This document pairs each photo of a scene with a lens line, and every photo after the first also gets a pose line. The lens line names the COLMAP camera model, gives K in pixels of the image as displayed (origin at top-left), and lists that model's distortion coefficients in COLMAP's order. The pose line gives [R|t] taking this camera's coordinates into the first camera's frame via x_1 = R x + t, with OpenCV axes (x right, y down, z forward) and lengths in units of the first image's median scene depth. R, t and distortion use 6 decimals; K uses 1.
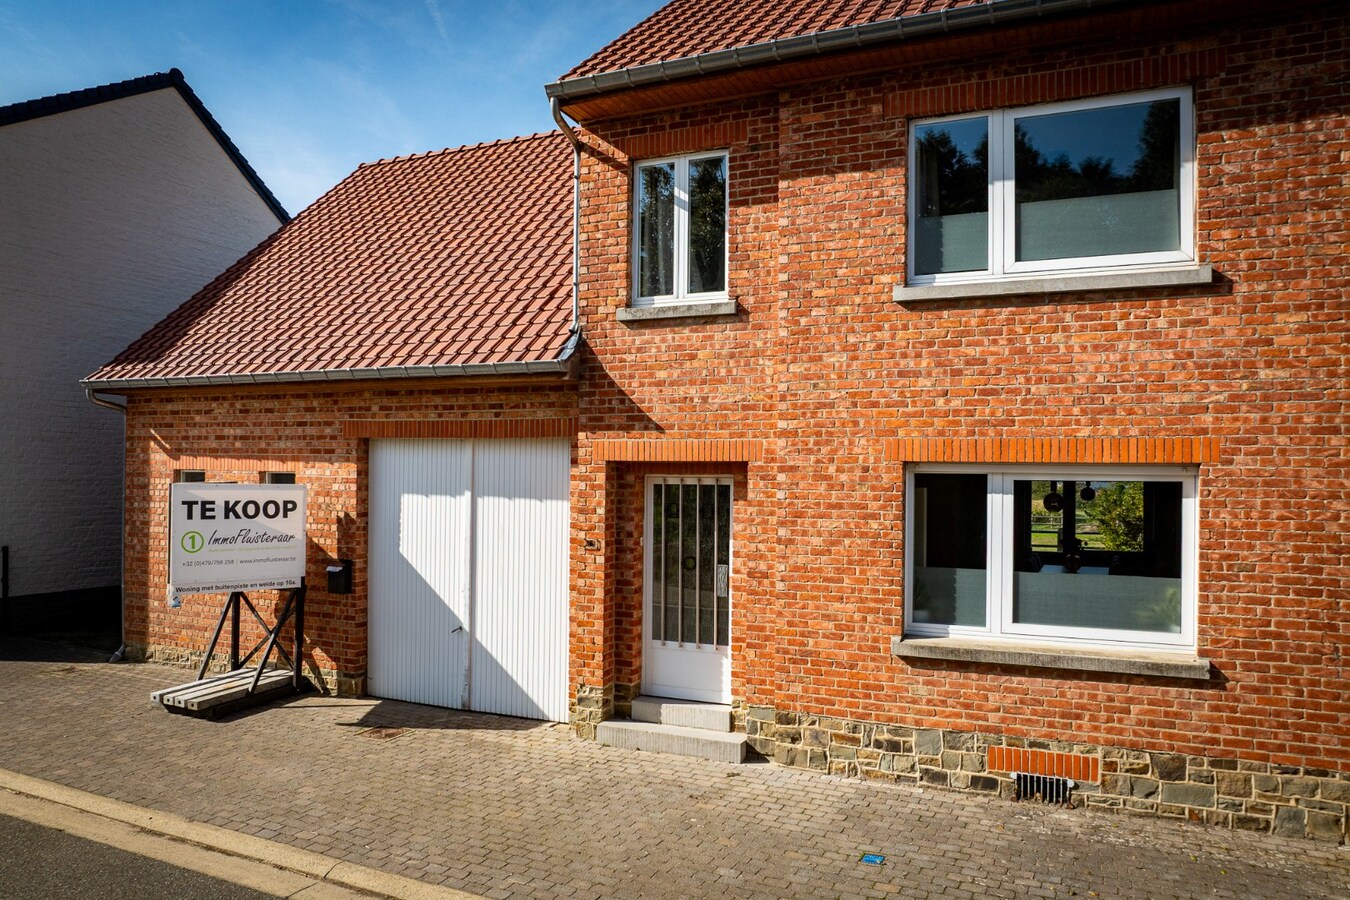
lens RADIAL K [[1013.2, 0, 647.7], [0, 1013.2, 466.0], [0, 0, 1]] dist [-0.032225, 0.019697]
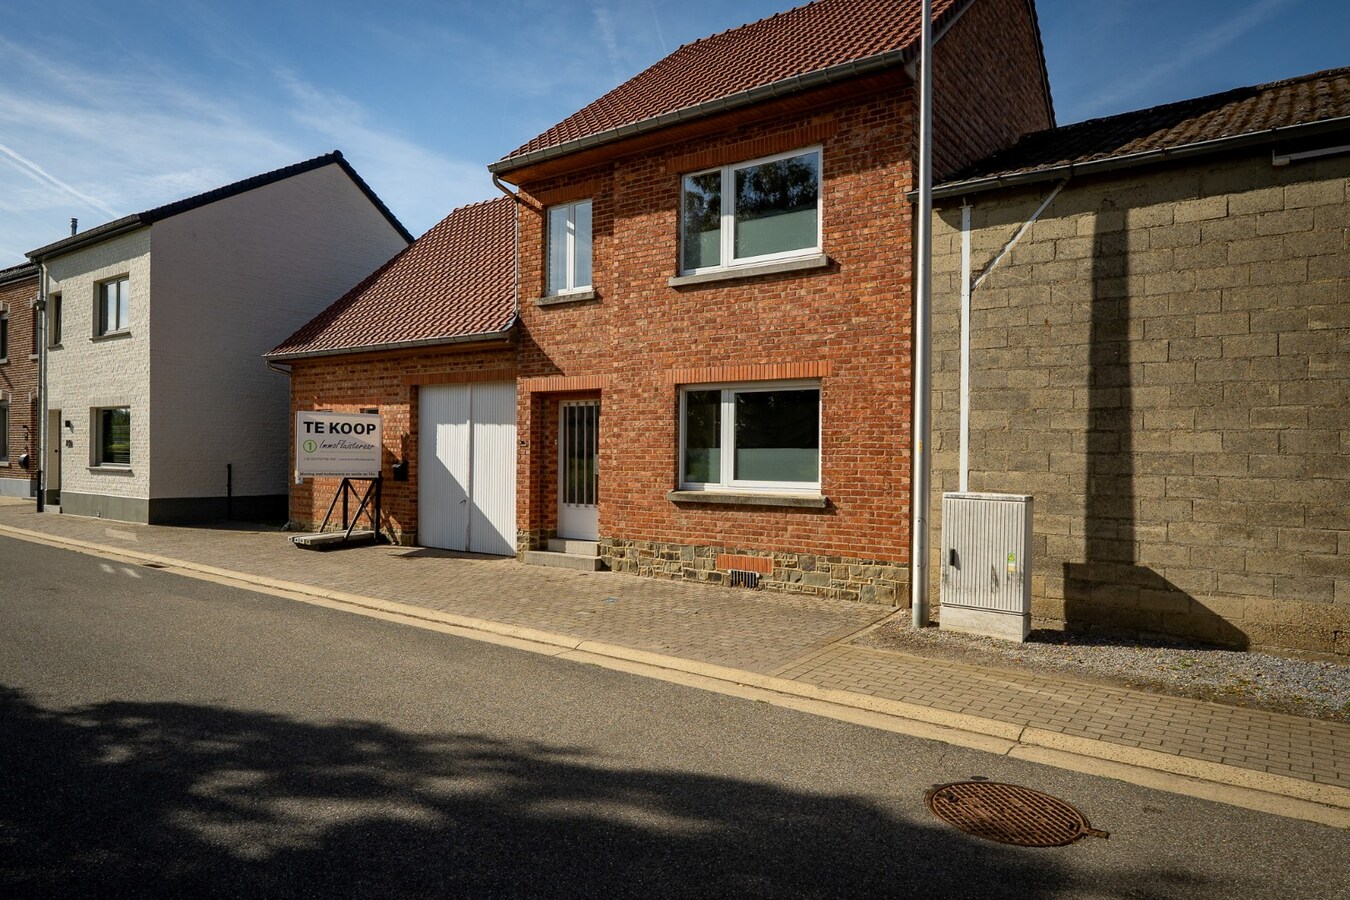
lens RADIAL K [[897.2, 0, 622.6], [0, 897.2, 442.8], [0, 0, 1]] dist [0.053623, 0.003466]
pose [[0.974575, -0.003698, -0.224031, 0.483888], [0.002373, 0.999978, -0.006183, 0.097996], [0.224049, 0.005494, 0.974562, -0.434171]]
